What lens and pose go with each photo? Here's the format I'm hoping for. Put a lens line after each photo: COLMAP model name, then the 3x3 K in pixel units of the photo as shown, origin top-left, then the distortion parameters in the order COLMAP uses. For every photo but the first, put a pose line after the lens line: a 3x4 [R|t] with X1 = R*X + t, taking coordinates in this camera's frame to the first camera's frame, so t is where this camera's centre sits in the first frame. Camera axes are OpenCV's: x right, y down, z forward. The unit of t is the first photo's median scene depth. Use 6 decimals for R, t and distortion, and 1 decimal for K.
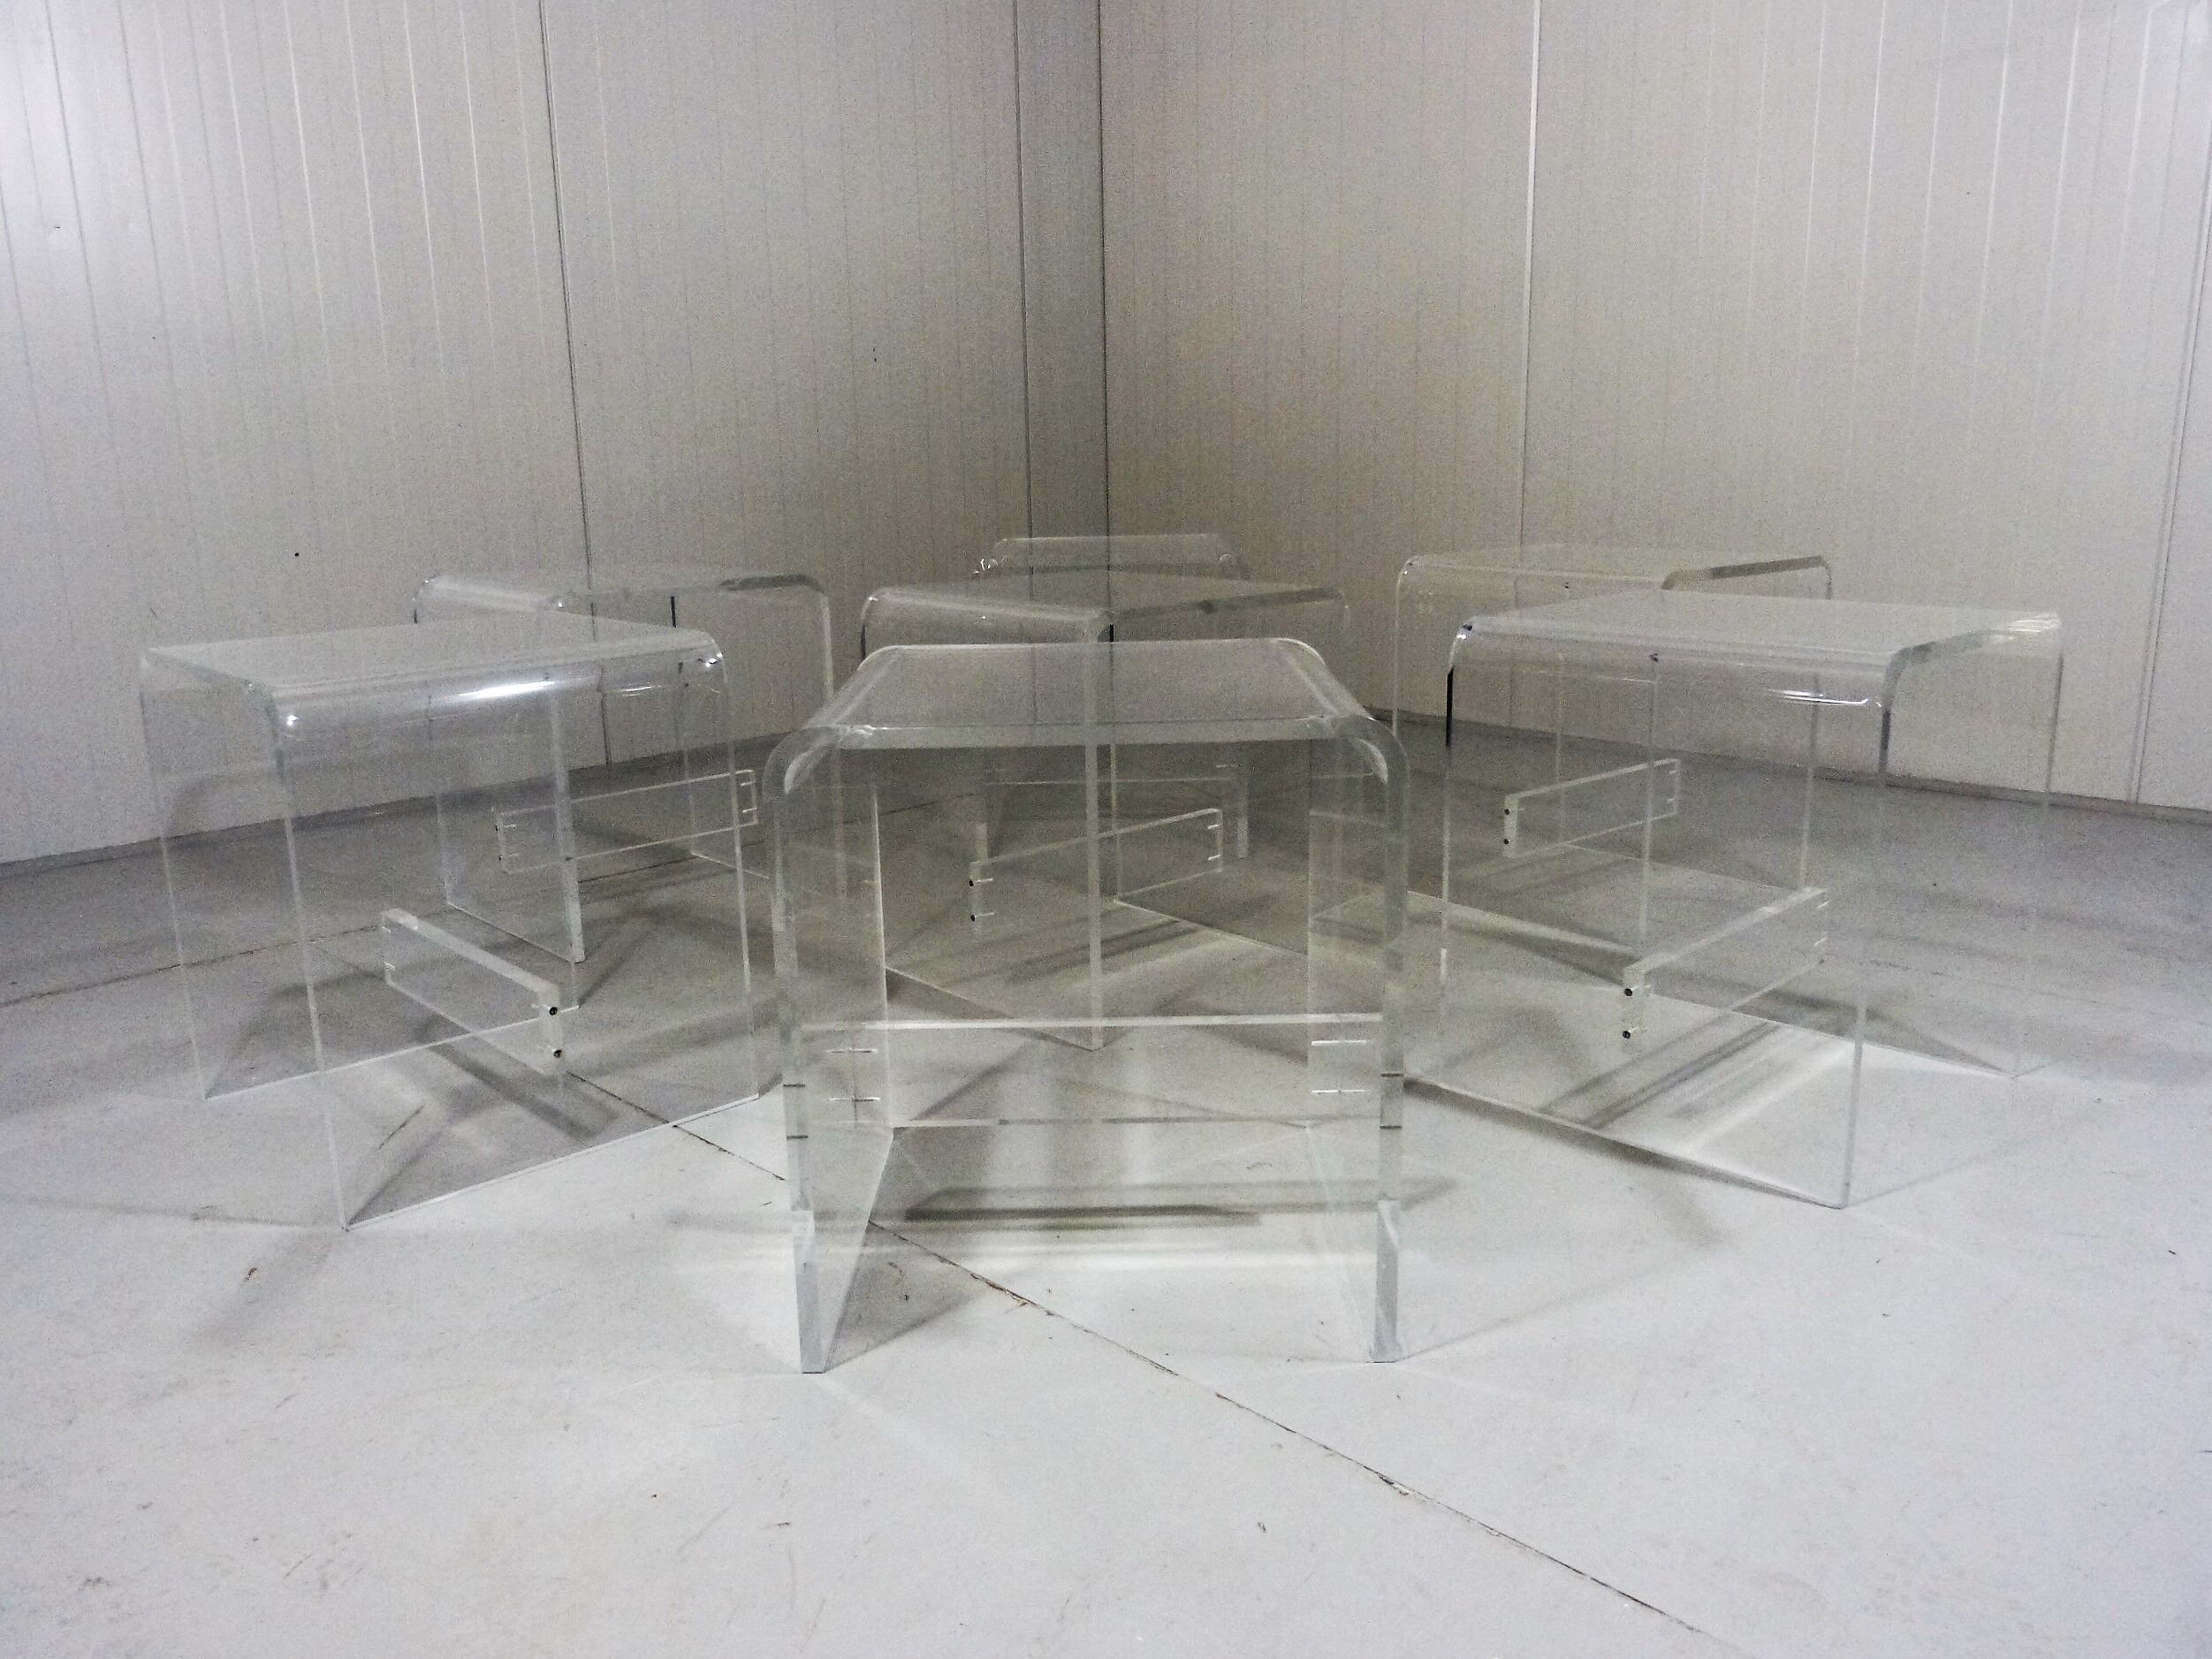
lens RADIAL K [[1660.6, 0, 1106.0], [0, 1660.6, 829.5], [0, 0, 1]] dist [-0.028719, 0.003481]
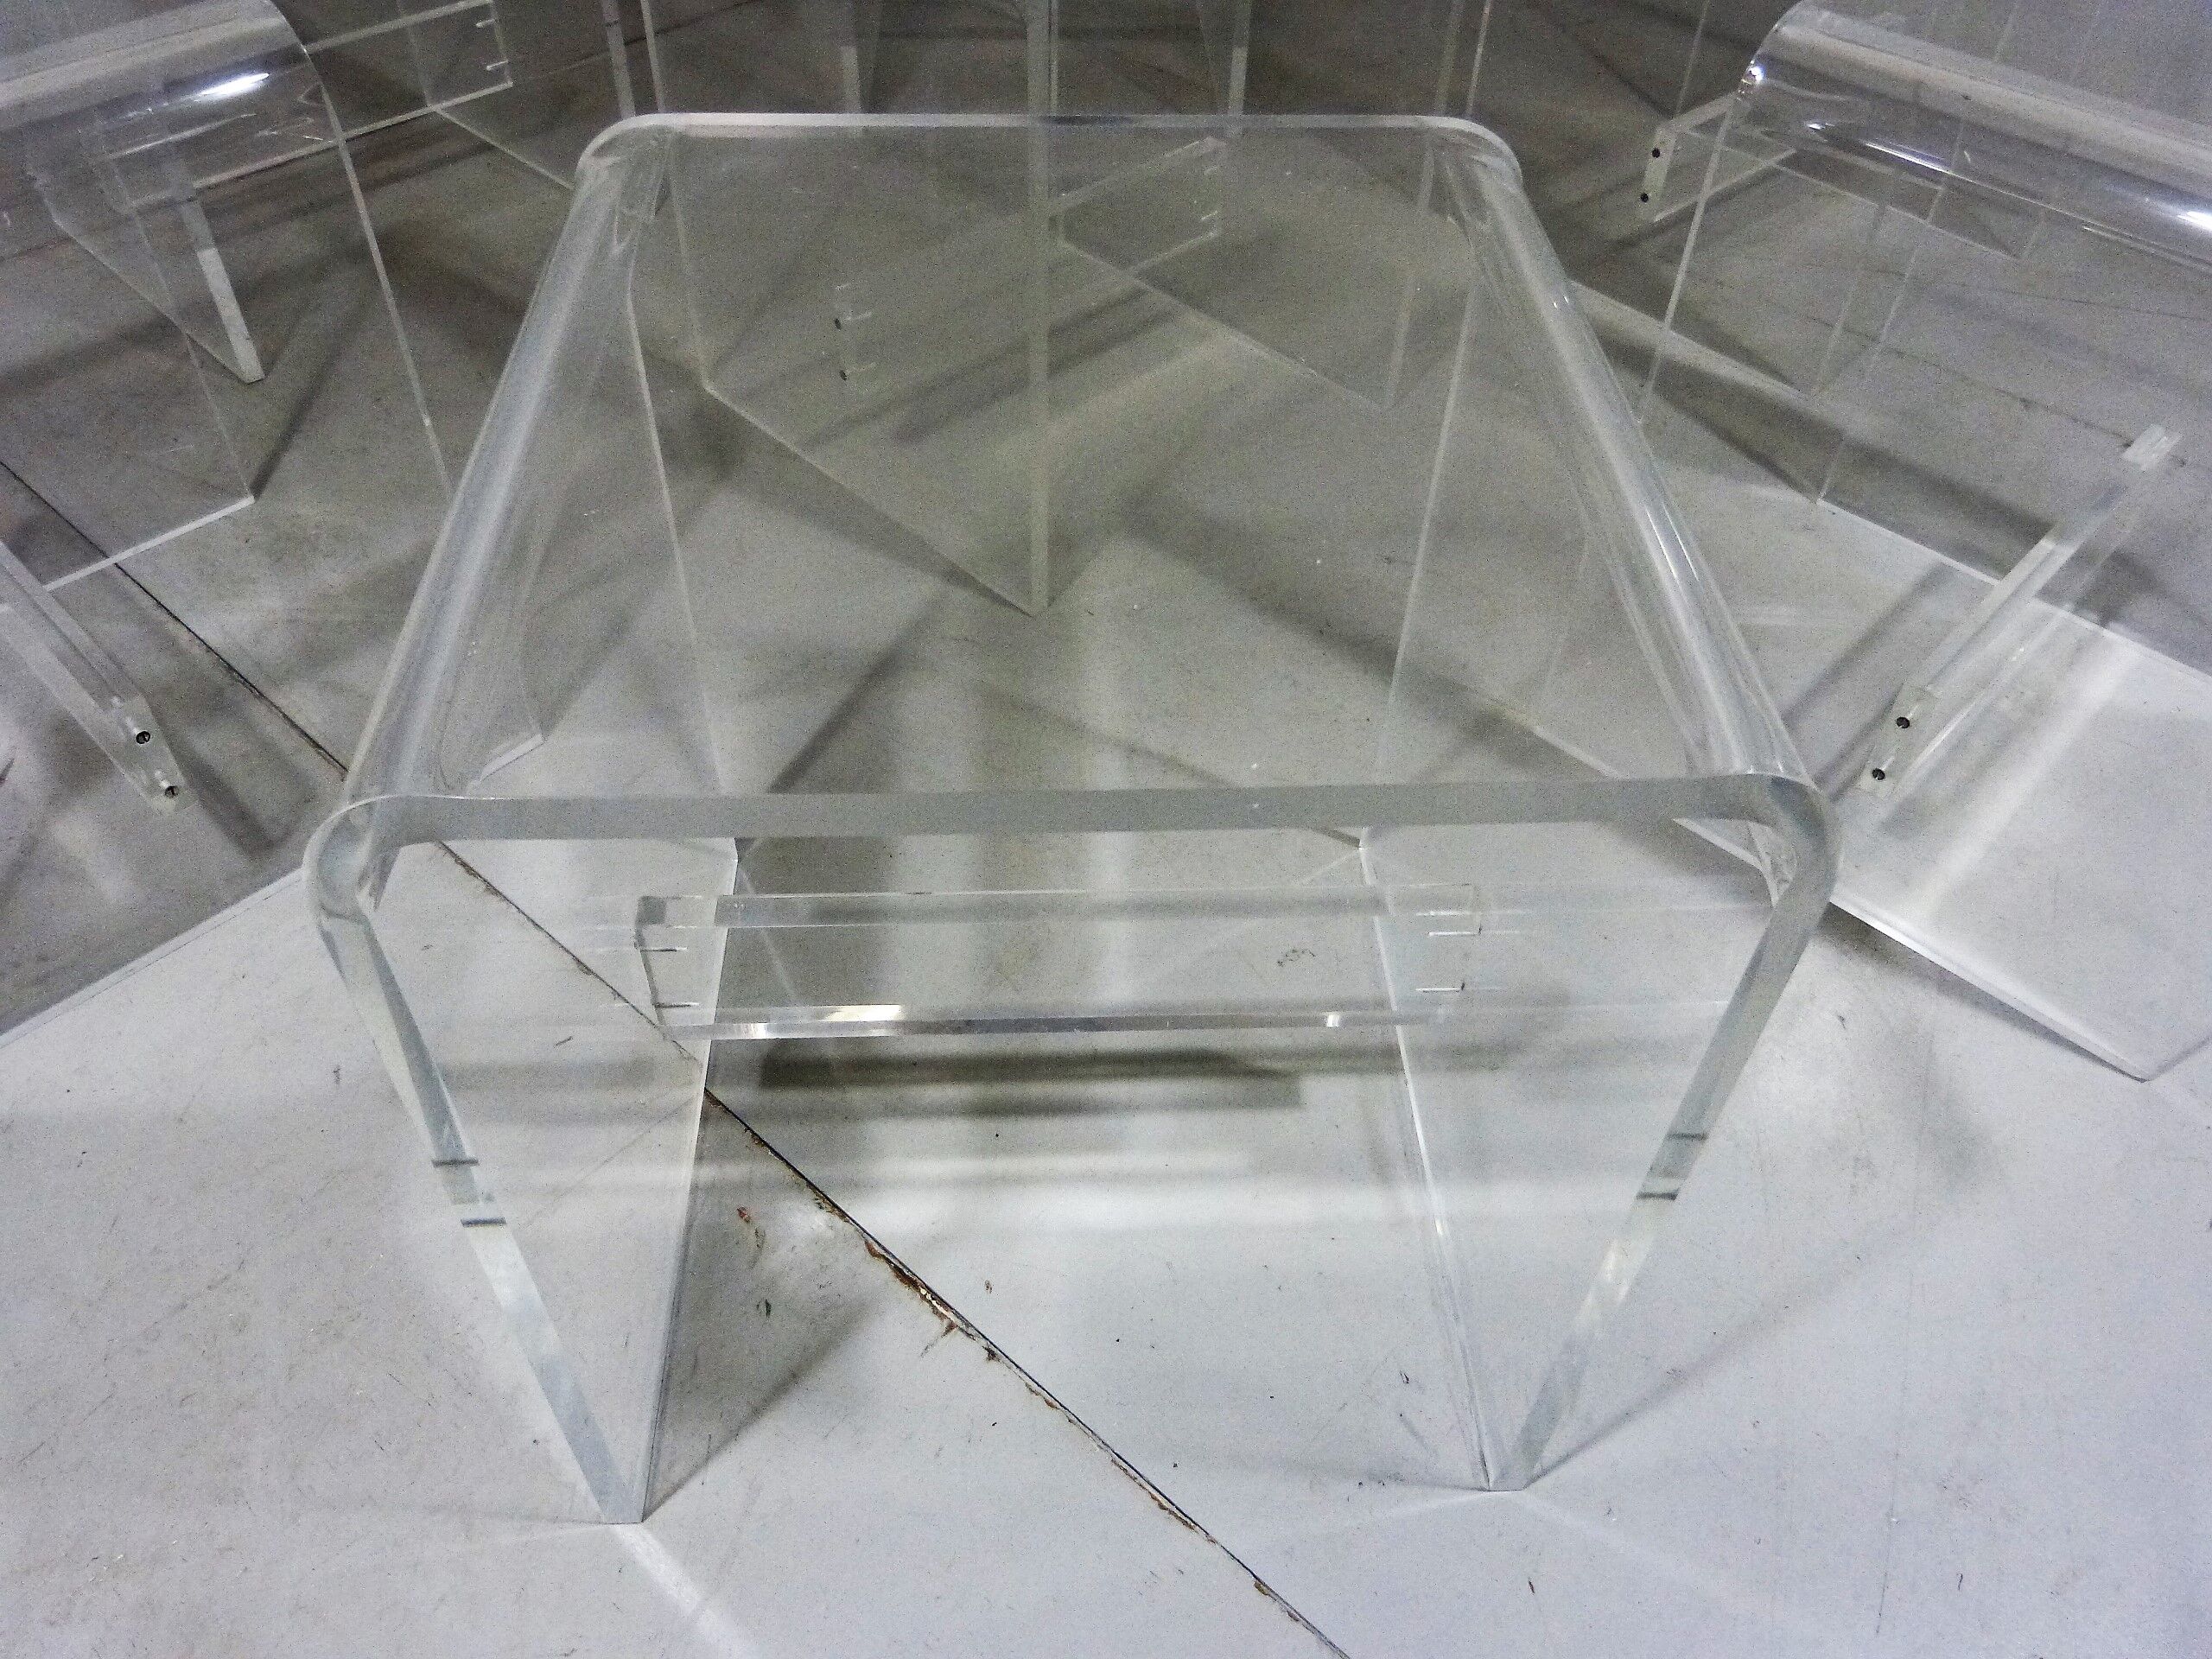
lens RADIAL K [[1637.1, 0, 1098.9], [0, 1637.1, 824.5], [0, 0, 1]] dist [-0.025042, 0.006742]
pose [[0.998222, 0.001008, 0.059604, -0.024052], [-0.033222, 0.839601, 0.542187, -0.184566], [-0.049497, -0.543202, 0.838141, 0.457906]]
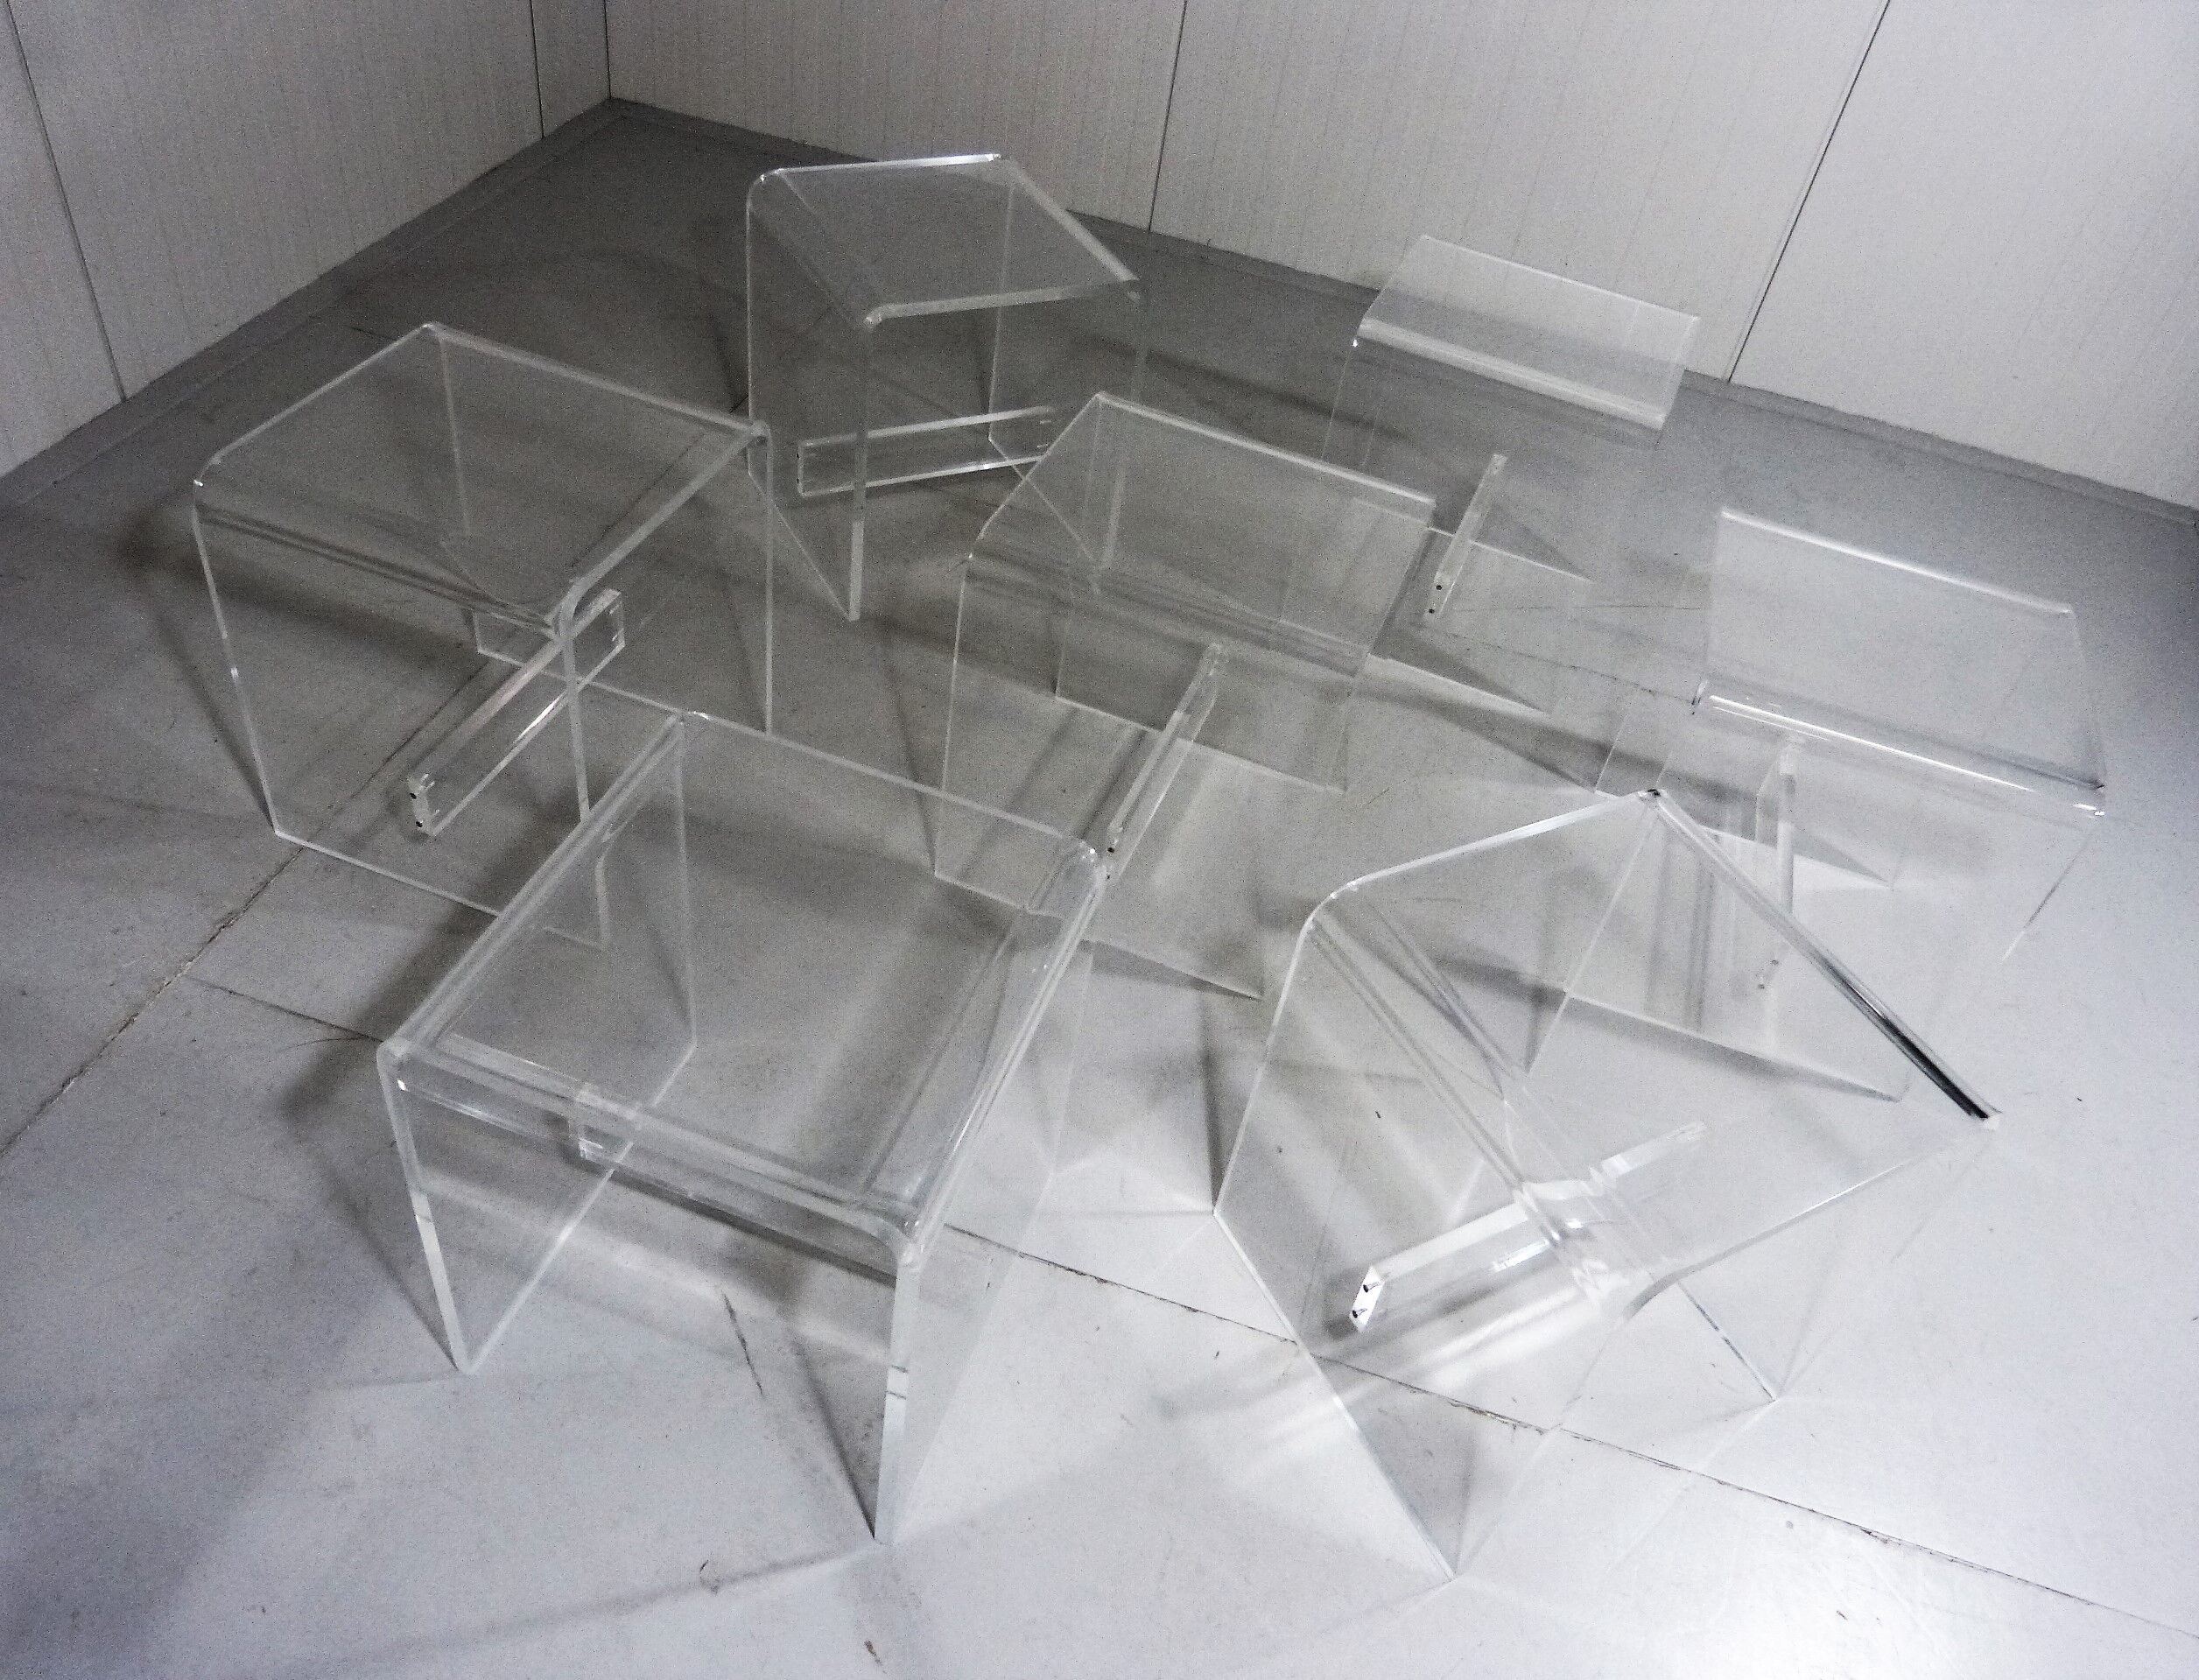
lens RADIAL K [[1650.1, 0, 1118.7], [0, 1650.1, 828.6], [0, 0, 1]] dist [-0.038836, -0.001285]
pose [[0.872273, -0.219416, 0.437032, -0.606562], [-0.038405, 0.860193, 0.508521, -0.572526], [-0.487509, -0.460353, 0.741896, 0.355984]]
